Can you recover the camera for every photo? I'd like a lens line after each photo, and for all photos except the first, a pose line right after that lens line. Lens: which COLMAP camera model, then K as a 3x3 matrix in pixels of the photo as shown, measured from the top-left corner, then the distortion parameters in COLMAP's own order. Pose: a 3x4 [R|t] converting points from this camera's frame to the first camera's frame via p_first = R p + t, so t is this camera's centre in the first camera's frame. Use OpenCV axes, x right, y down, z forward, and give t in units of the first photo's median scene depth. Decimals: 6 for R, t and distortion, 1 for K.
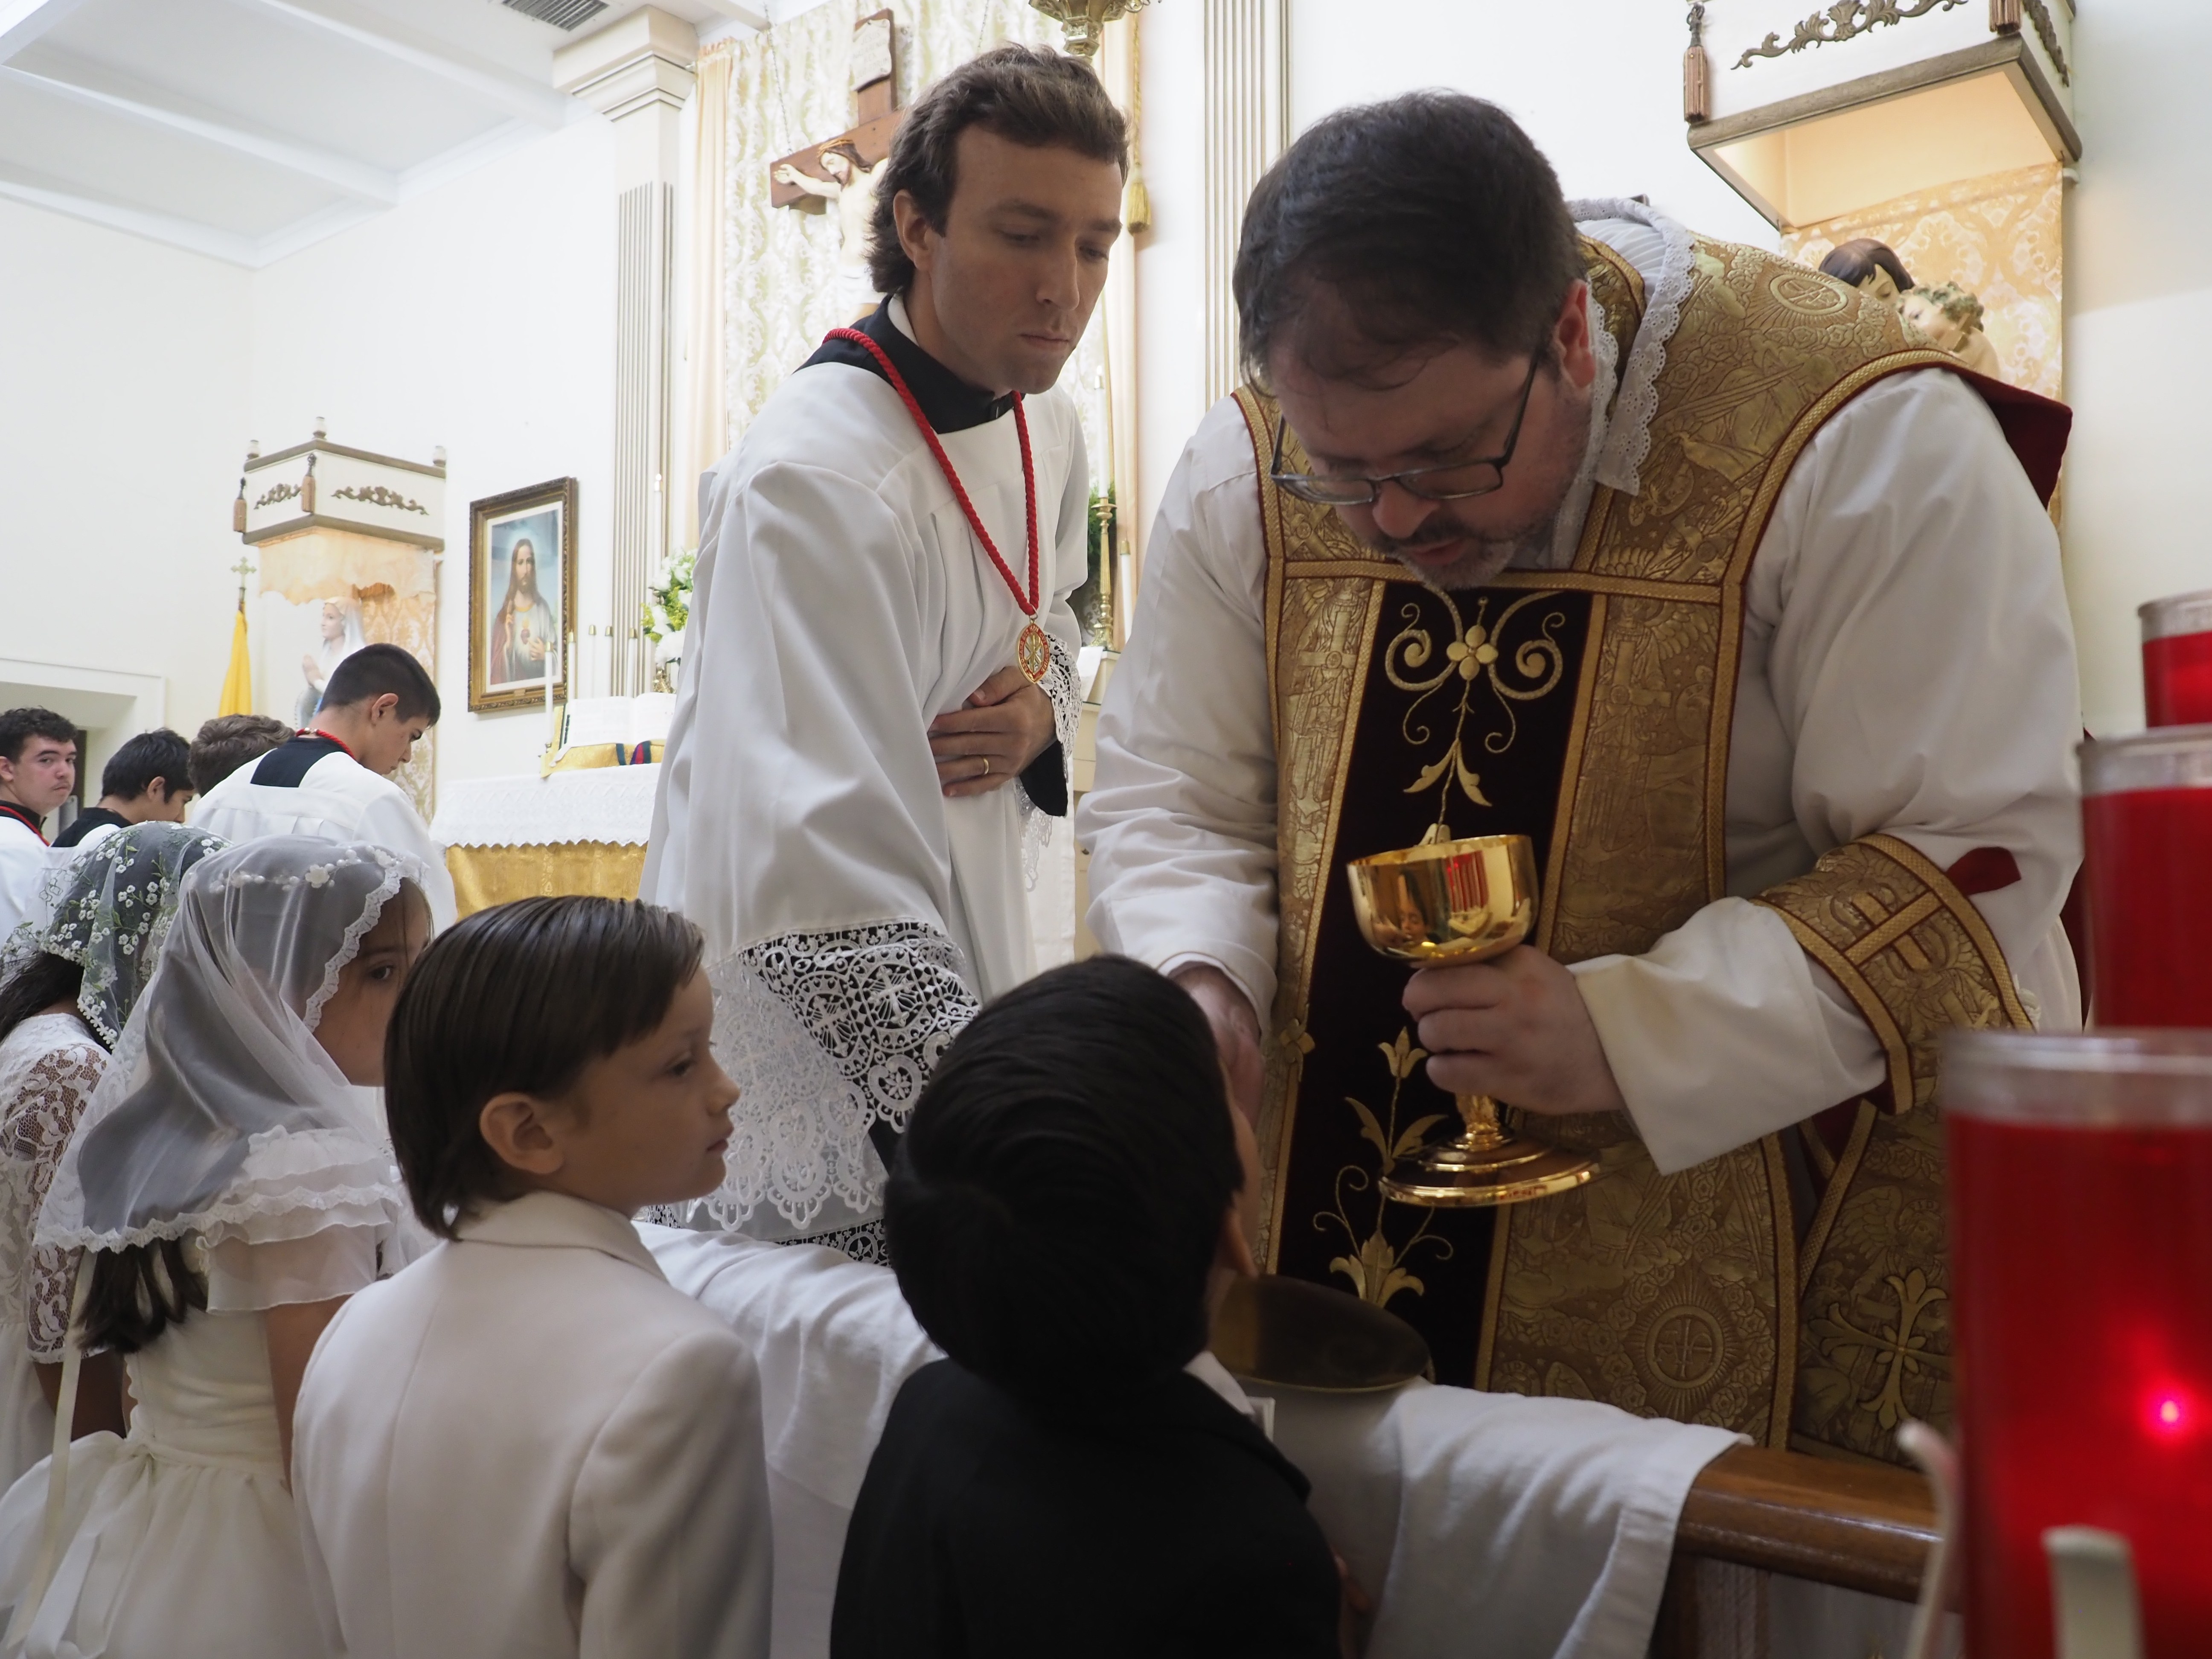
lens RADIAL K [[1755.3, 0, 1106.0], [0, 1755.3, 829.5], [0, 0, 1]] dist [0.004366, -0.002713]
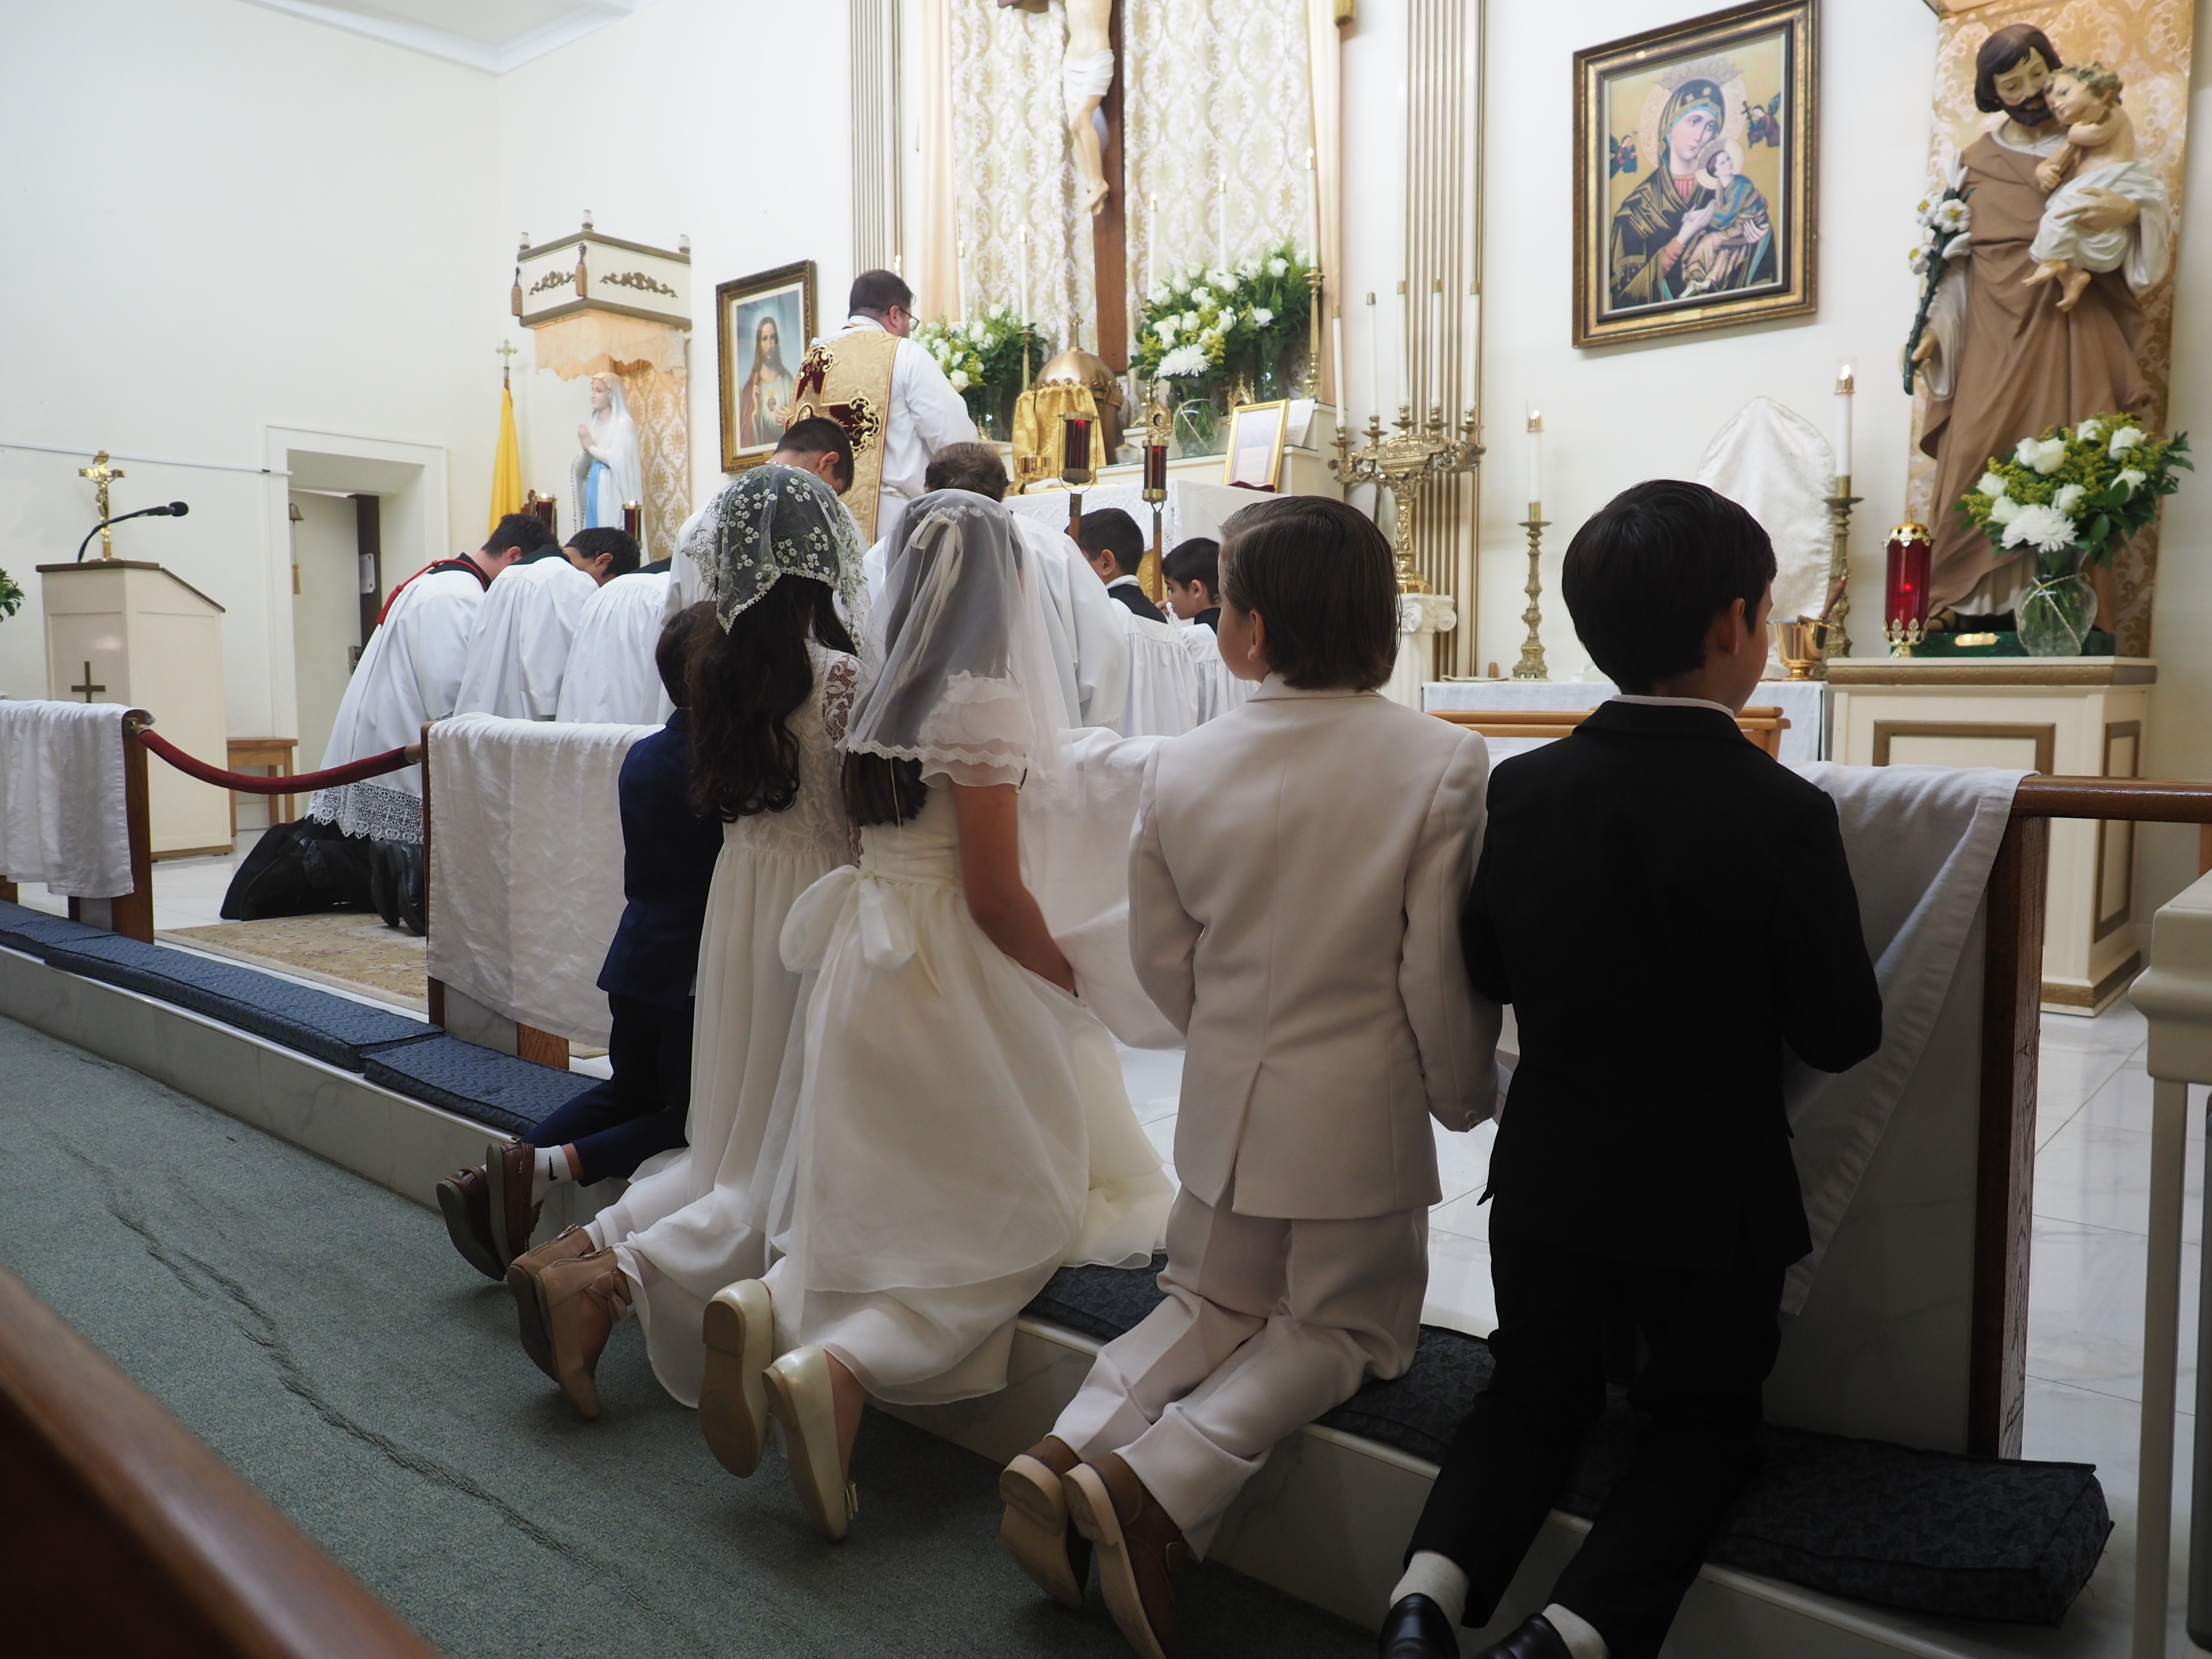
lens RADIAL K [[1638.2, 0, 1098.1], [0, 1638.2, 820.5], [0, 0, 1]] dist [-0.001053, -0.008342]
pose [[0.998723, -0.000548, -0.050525, -0.070995], [0.007186, 0.991319, 0.131283, 0.023363], [0.050014, -0.131478, 0.990057, -0.097854]]
